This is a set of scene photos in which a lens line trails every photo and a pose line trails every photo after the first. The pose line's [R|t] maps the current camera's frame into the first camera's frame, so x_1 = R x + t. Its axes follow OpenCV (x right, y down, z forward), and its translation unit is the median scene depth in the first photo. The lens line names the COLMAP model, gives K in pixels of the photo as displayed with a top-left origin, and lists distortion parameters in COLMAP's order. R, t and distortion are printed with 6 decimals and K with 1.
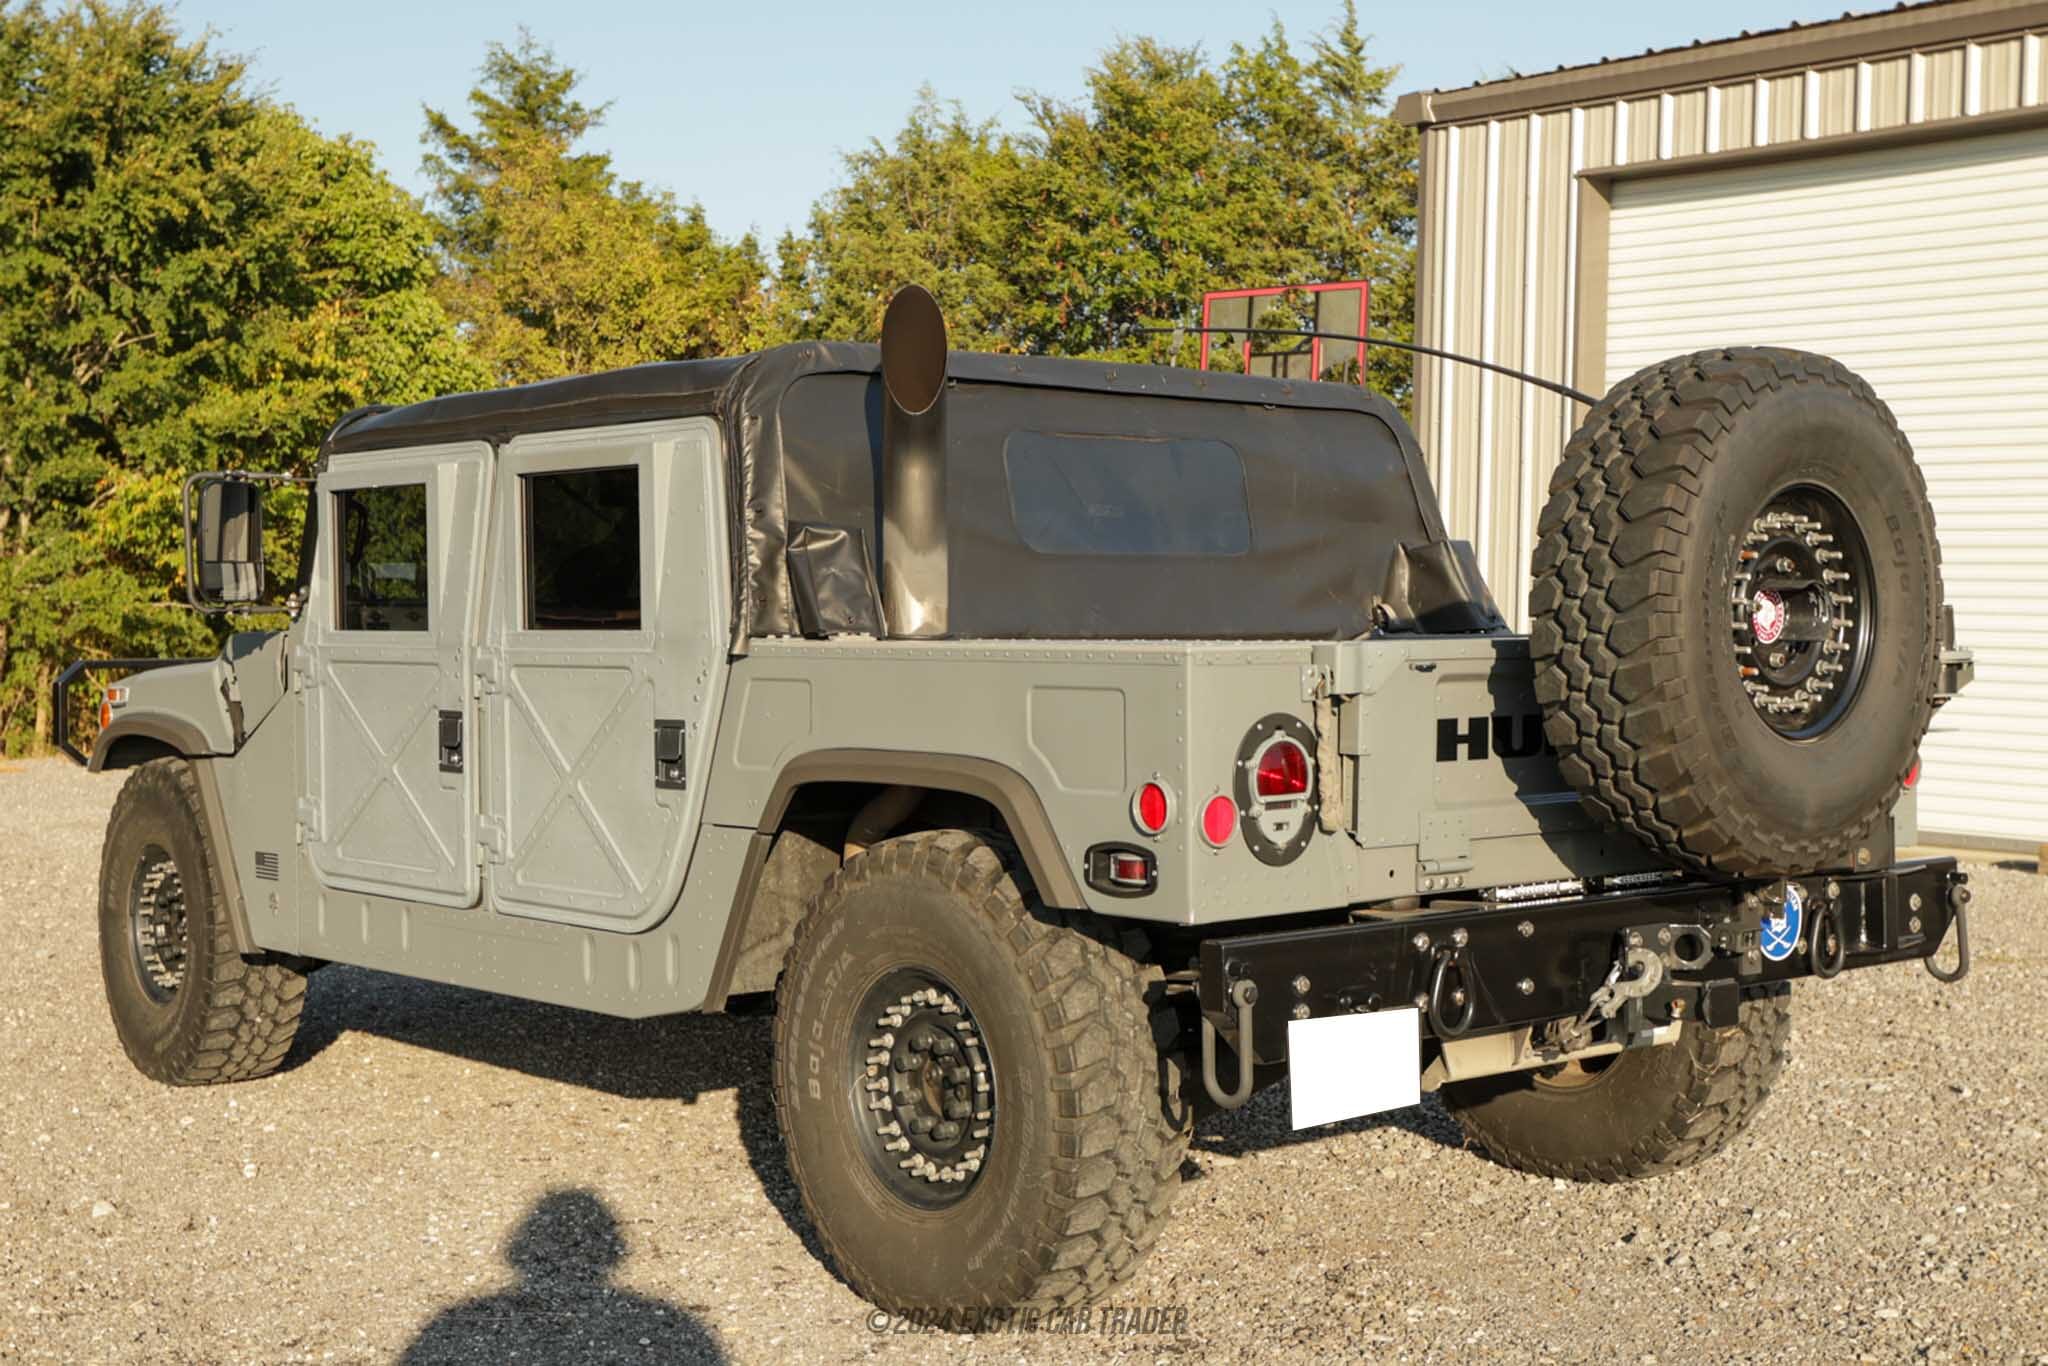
lens RADIAL K [[2655.8, 0, 1021.6], [0, 2655.8, 682.0], [0, 0, 1]] dist [0.087677, 0.000000]
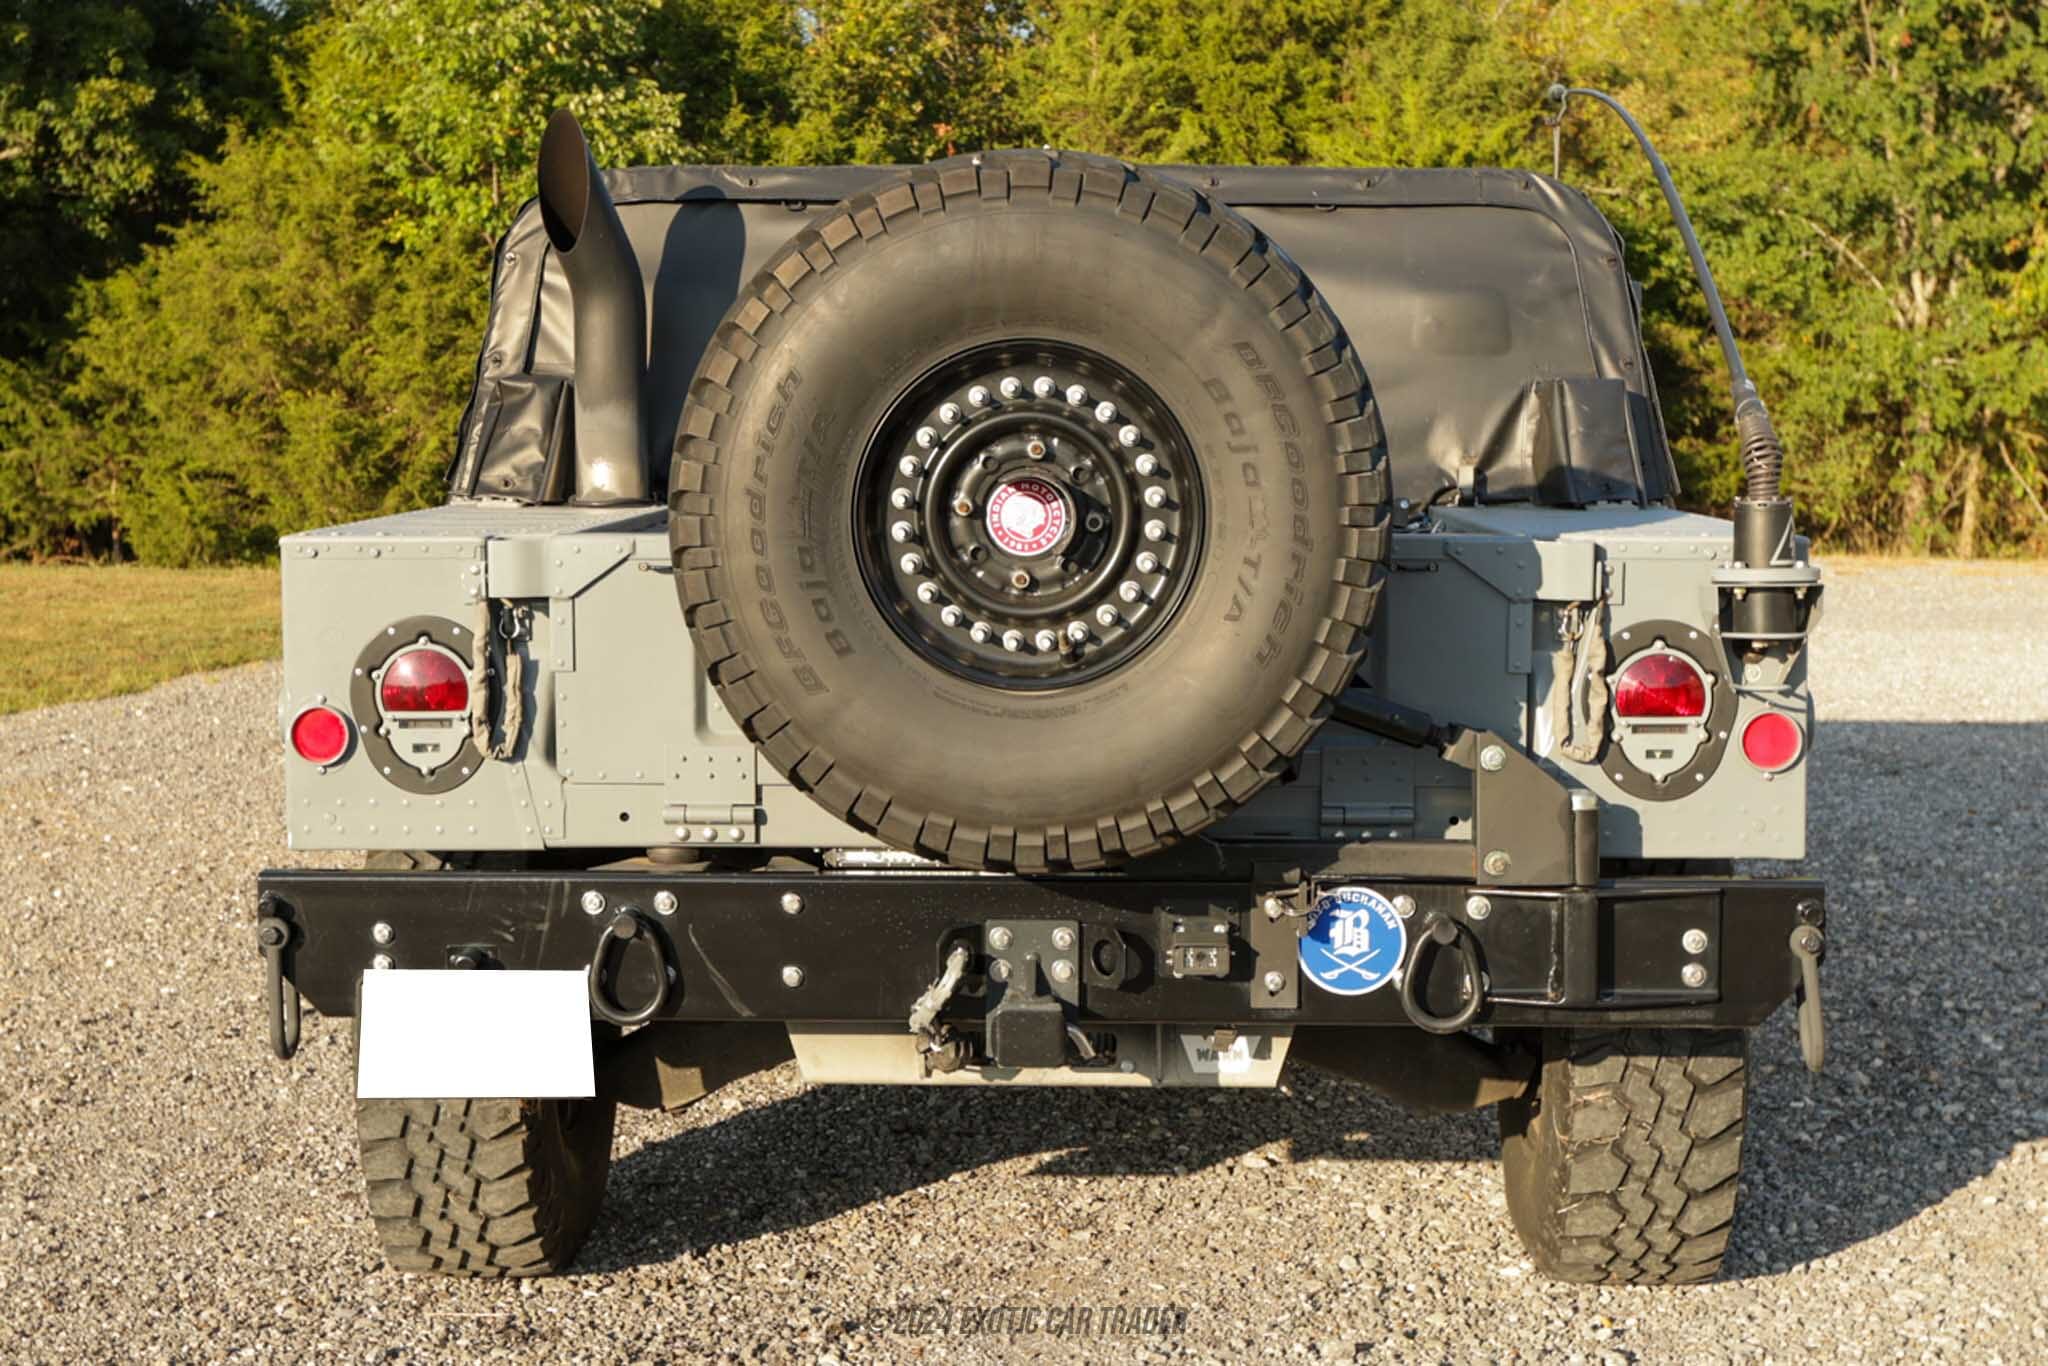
lens RADIAL K [[3062.7, 0, 1022.3], [0, 3062.7, 672.9], [0, 0, 1]] dist [-0.015537, 0.000000]
pose [[0.721989, 0.069205, -0.688435, 0.732901], [-0.020328, 0.996677, 0.078873, -0.041506], [0.691606, -0.042951, 0.720996, 0.336695]]
